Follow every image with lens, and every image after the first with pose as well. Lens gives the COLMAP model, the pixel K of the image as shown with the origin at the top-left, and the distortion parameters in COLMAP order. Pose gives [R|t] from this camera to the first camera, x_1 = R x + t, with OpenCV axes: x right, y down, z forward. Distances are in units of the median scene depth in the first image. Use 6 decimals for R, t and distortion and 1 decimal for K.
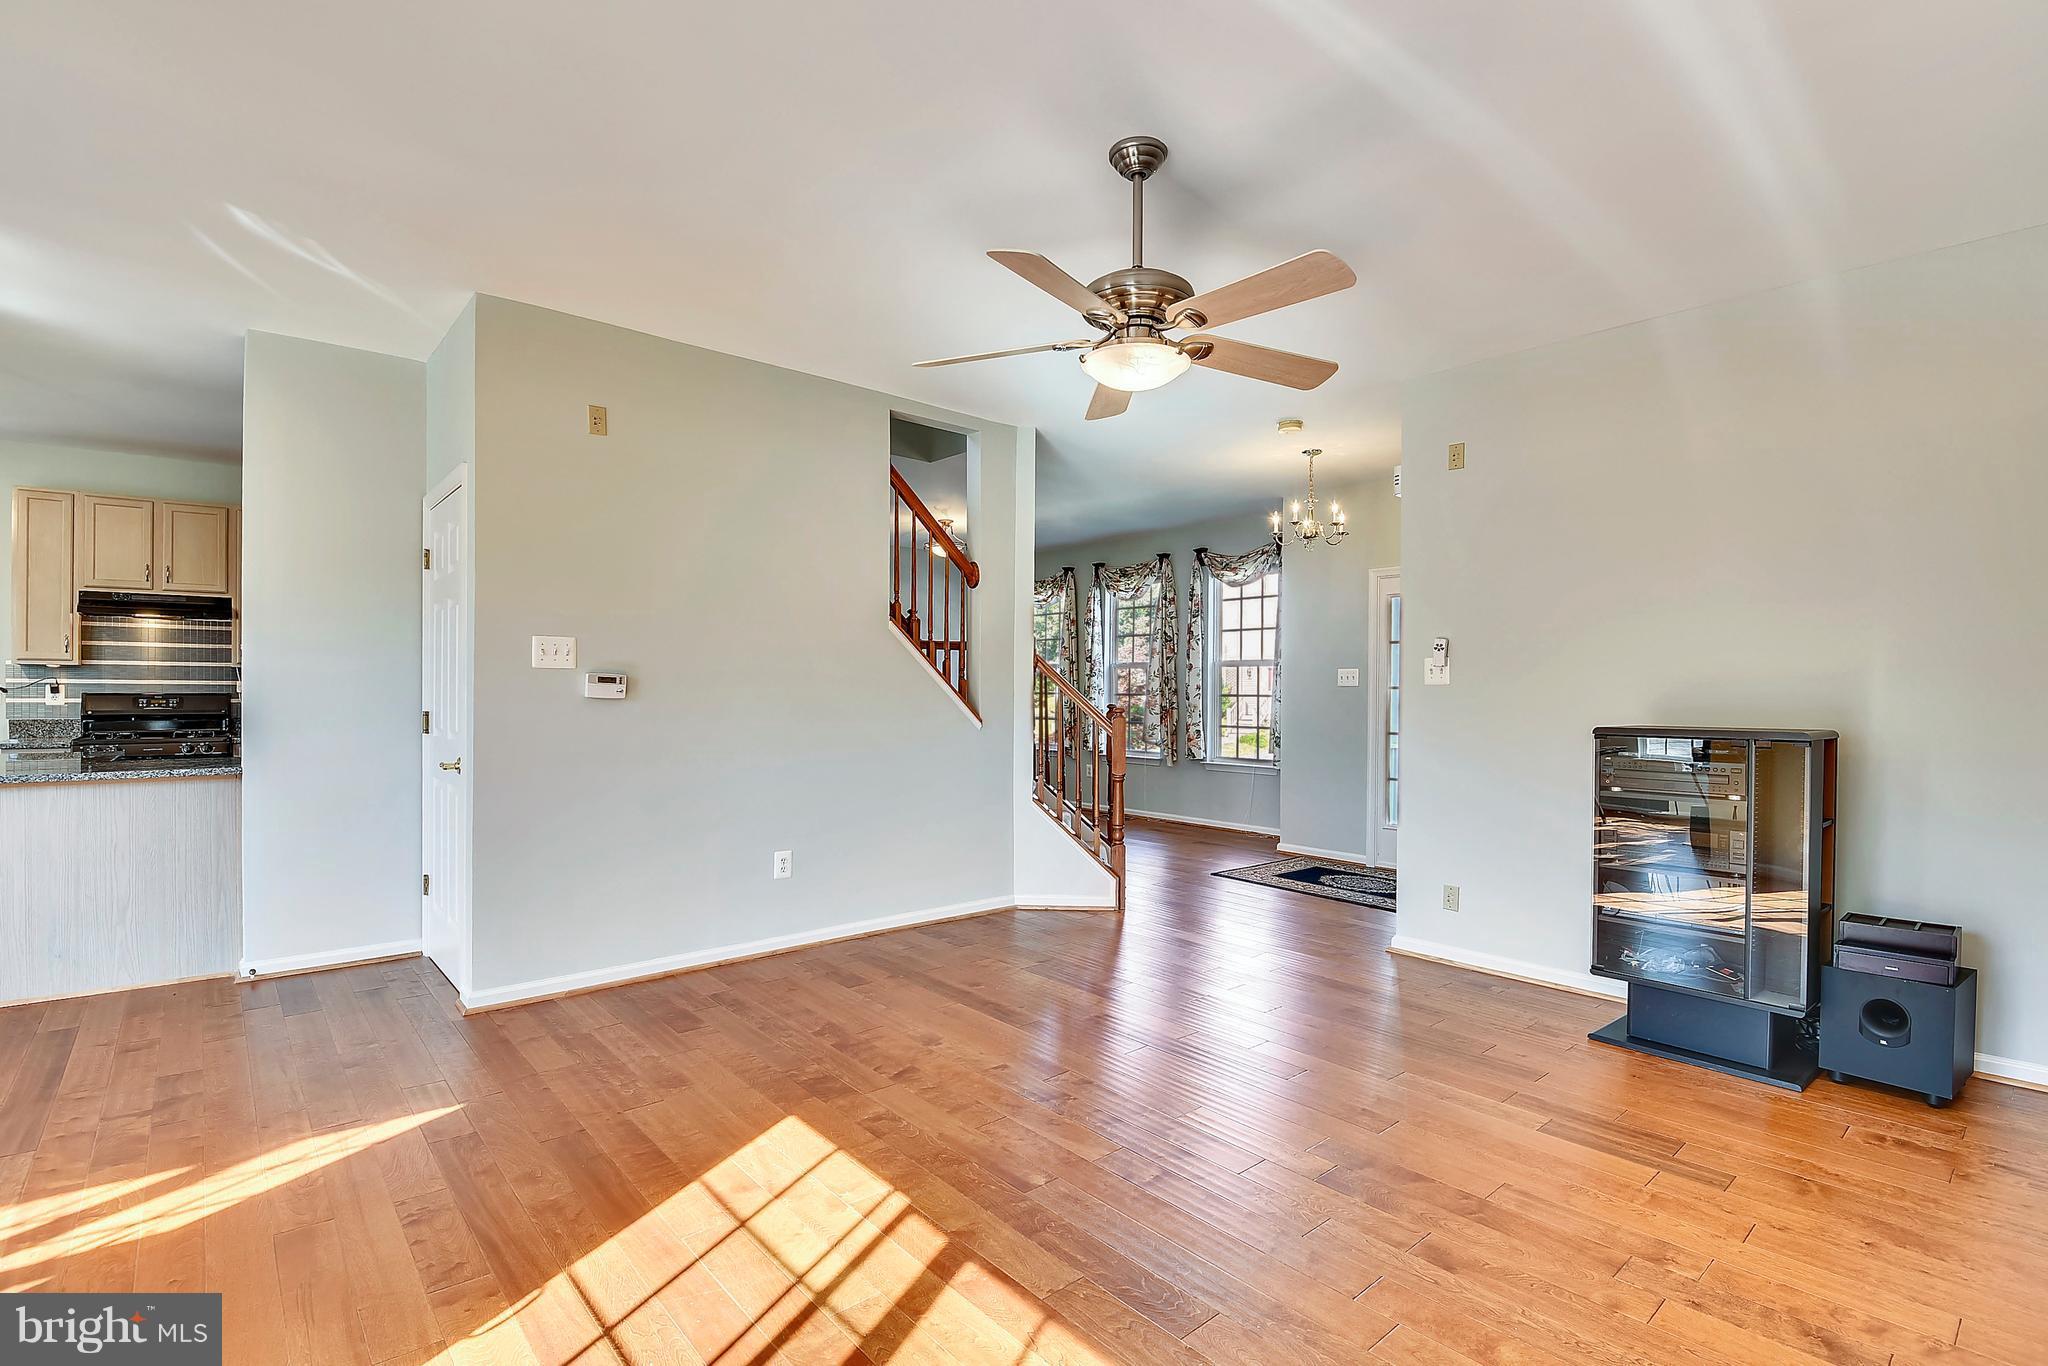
lens RADIAL K [[948.7, 0, 991.8], [0, 948.7, 686.3], [0, 0, 1]] dist [-0.001592, -0.000895]
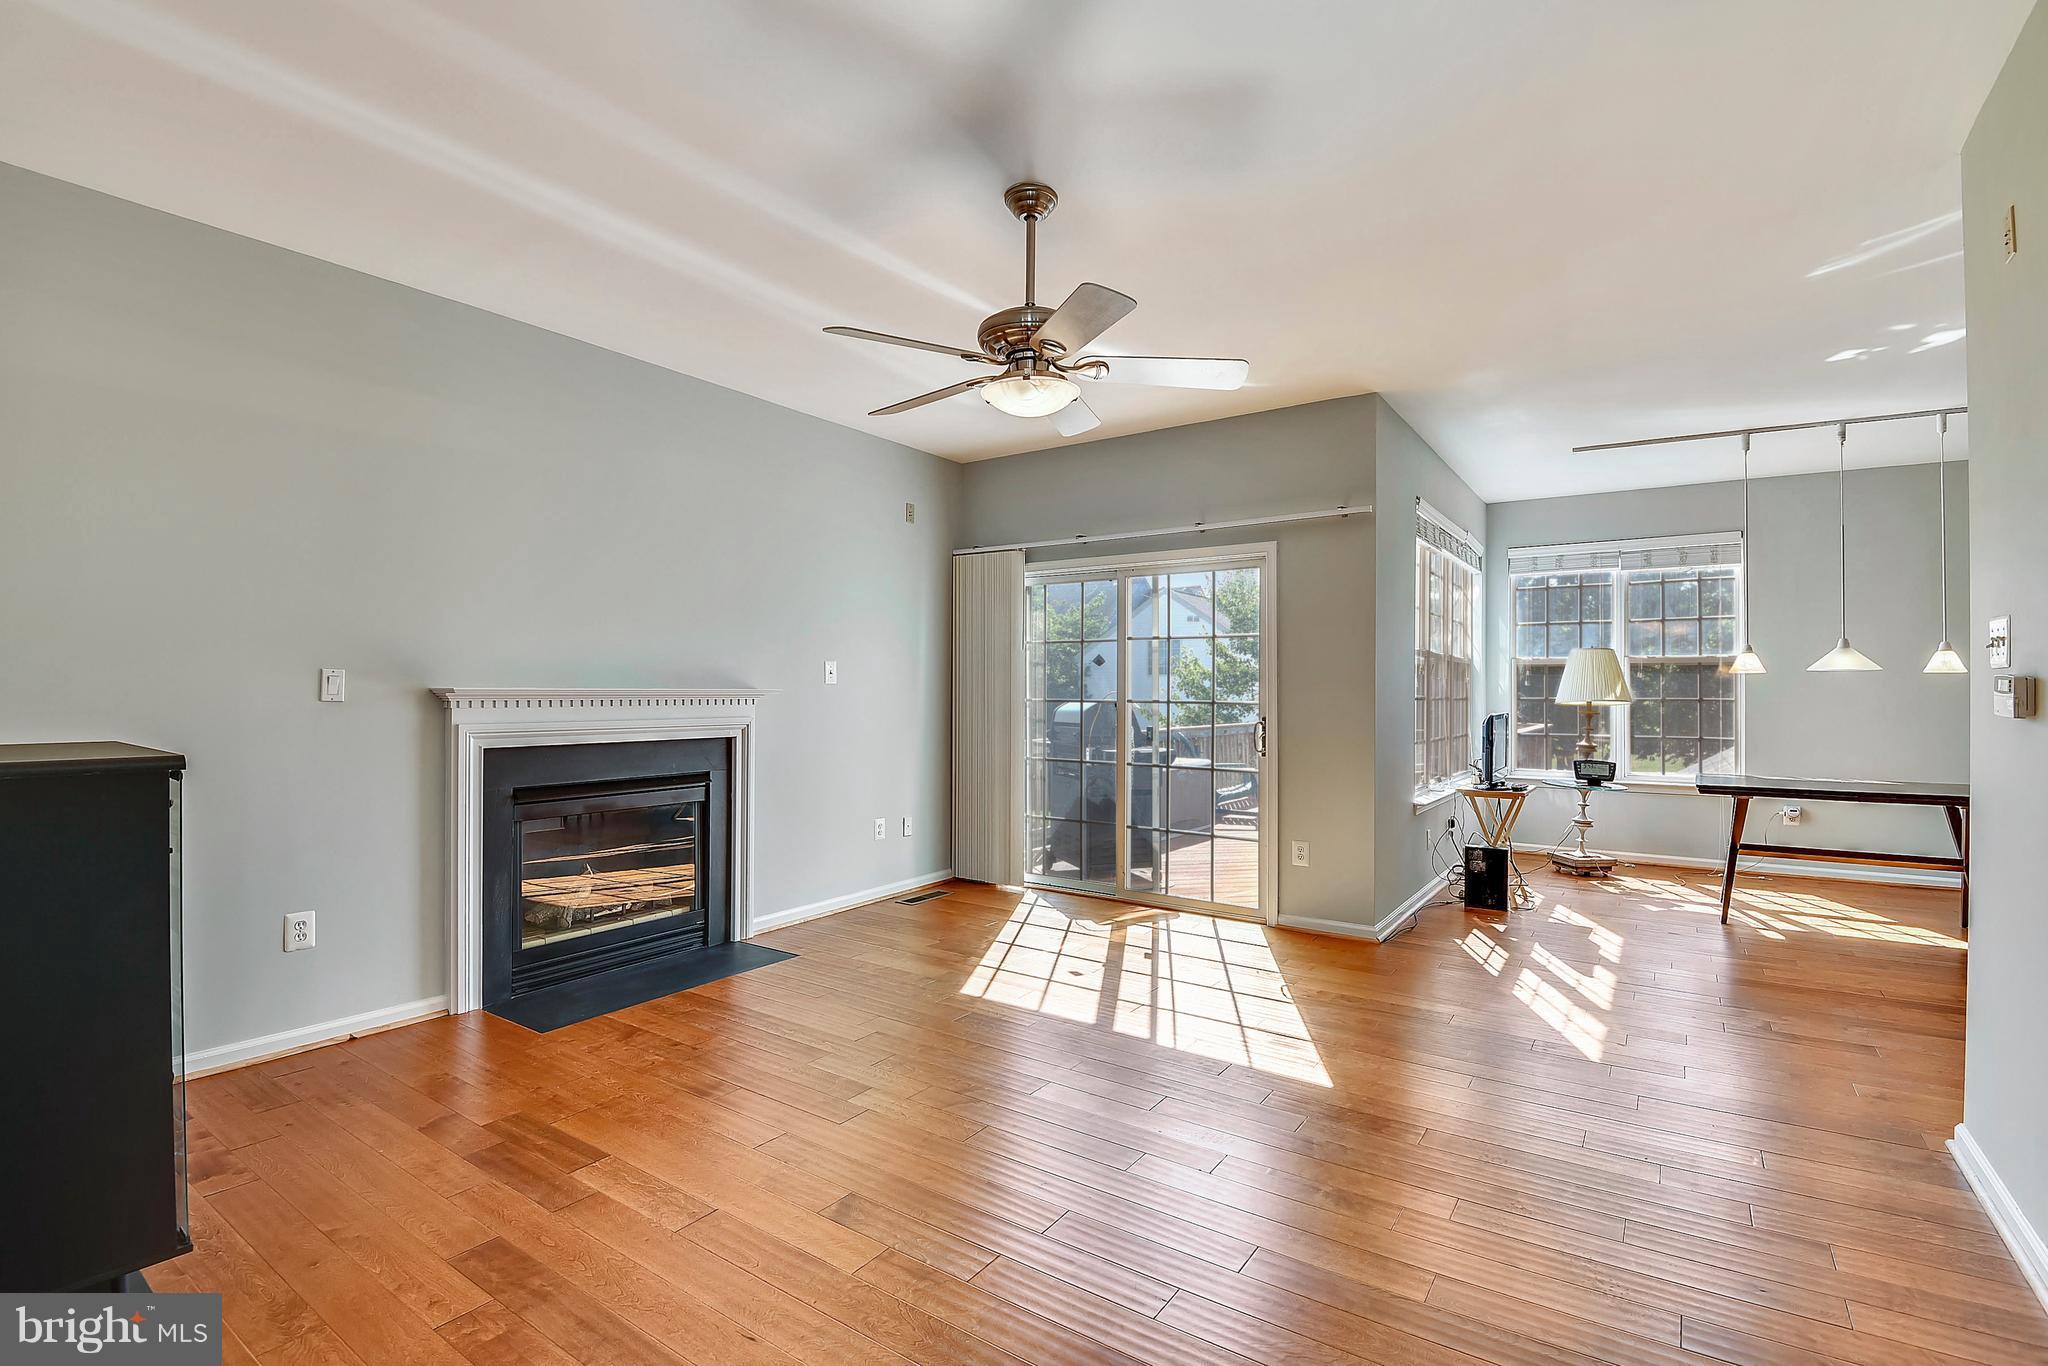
lens RADIAL K [[948.7, 0, 991.8], [0, 948.7, 686.3], [0, 0, 1]] dist [-0.001592, -0.000895]
pose [[-0.966510, -0.016542, -0.256094, 0.421762], [-0.014543, 0.999847, -0.009700, 0.012644], [0.256216, -0.005650, -0.966603, 1.829743]]
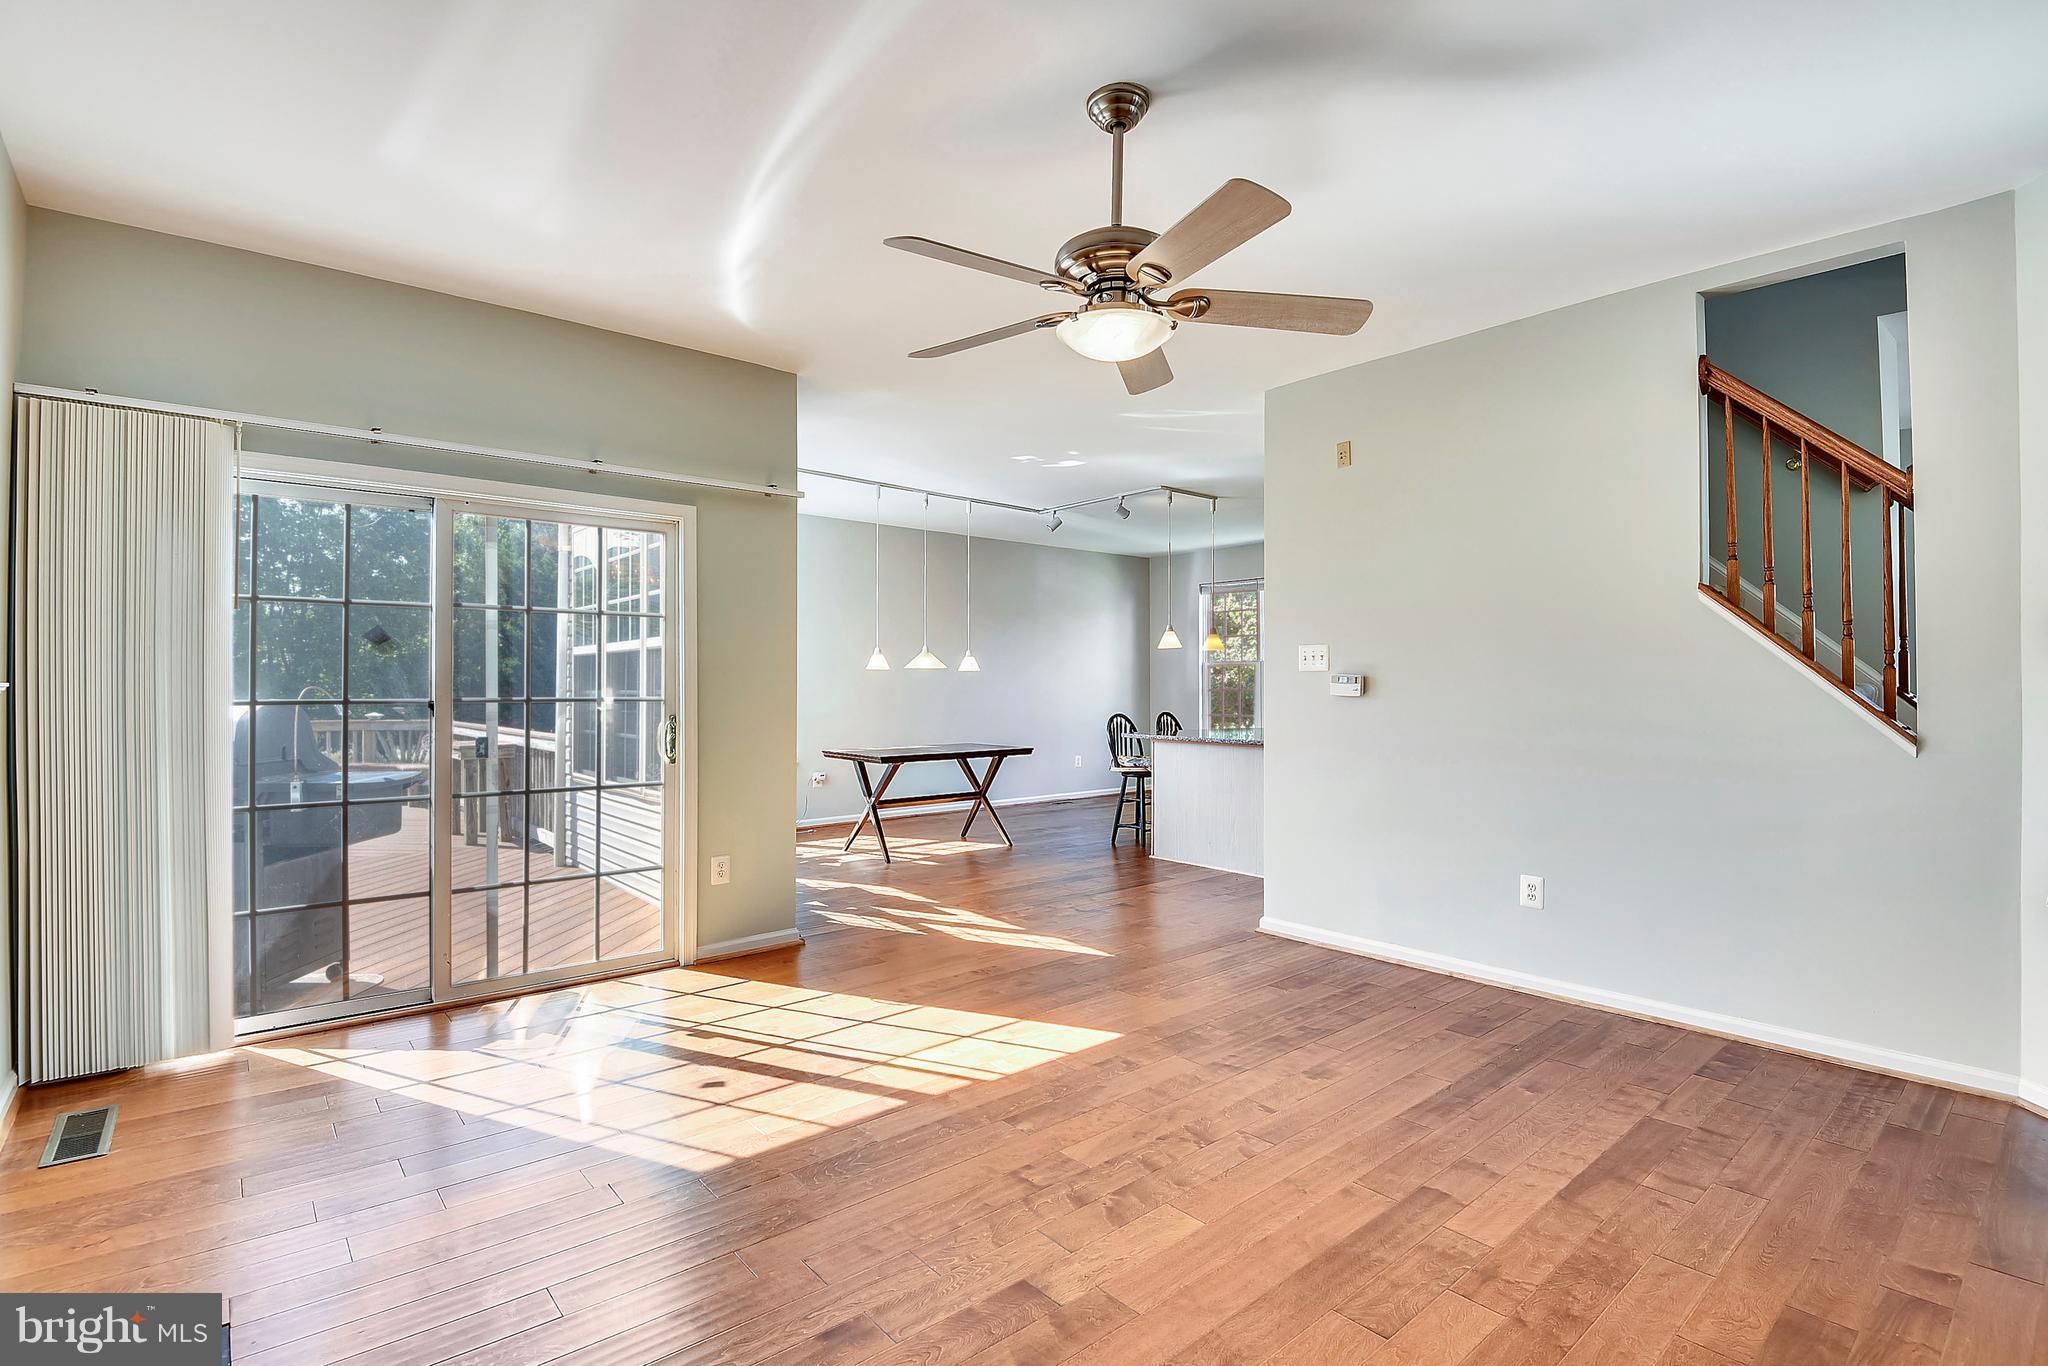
lens RADIAL K [[957.9, 0, 1062.8], [0, 957.9, 684.8], [0, 0, 1]] dist [0.000105, -0.000441]
pose [[0.035993, -0.010447, -0.999297, 0.960486], [0.000928, 0.999945, -0.010420, 0.013805], [0.999352, -0.000552, 0.036001, 0.823595]]
